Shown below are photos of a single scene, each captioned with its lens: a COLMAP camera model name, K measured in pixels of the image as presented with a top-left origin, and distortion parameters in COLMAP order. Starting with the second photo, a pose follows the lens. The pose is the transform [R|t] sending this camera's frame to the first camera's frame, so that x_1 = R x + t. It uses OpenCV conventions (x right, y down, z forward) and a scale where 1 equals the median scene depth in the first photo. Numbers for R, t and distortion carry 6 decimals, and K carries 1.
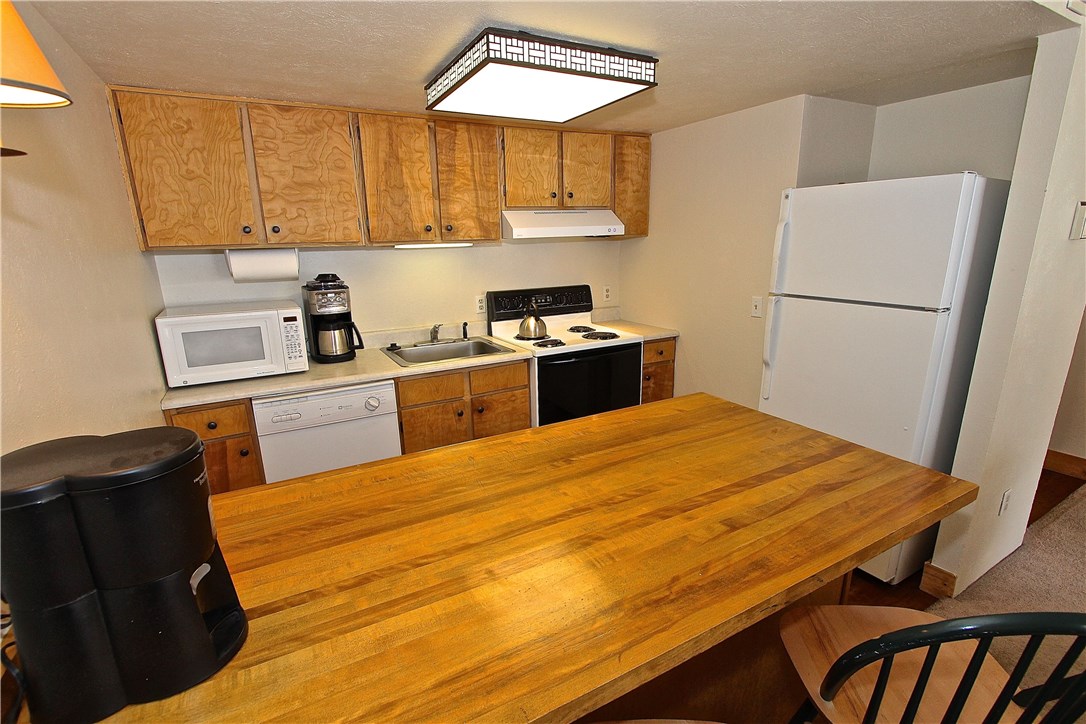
lens RADIAL K [[500.8, 0, 547.6], [0, 500.8, 375.1], [0, 0, 1]] dist [-0.014836, 0.000435]
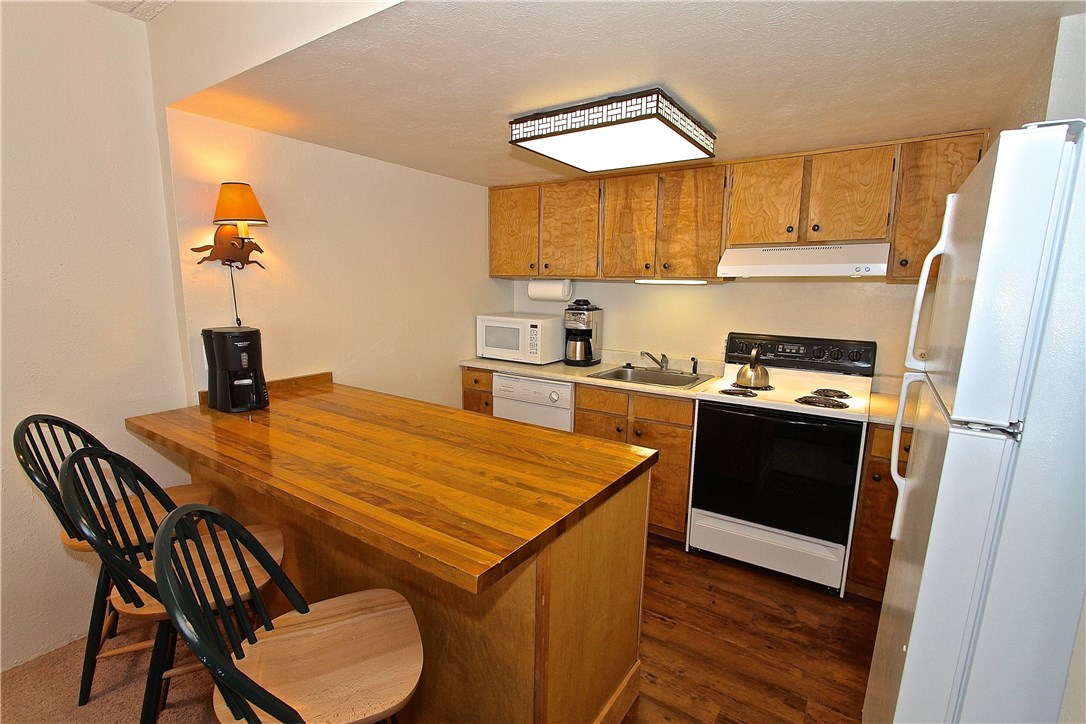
lens RADIAL K [[500.8, 0, 547.6], [0, 500.8, 375.1], [0, 0, 1]] dist [-0.014836, 0.000435]
pose [[0.458317, 0.186975, -0.868899, 0.707216], [-0.257076, 0.963722, 0.071780, -0.079756], [0.850798, 0.190475, 0.489757, 0.303805]]
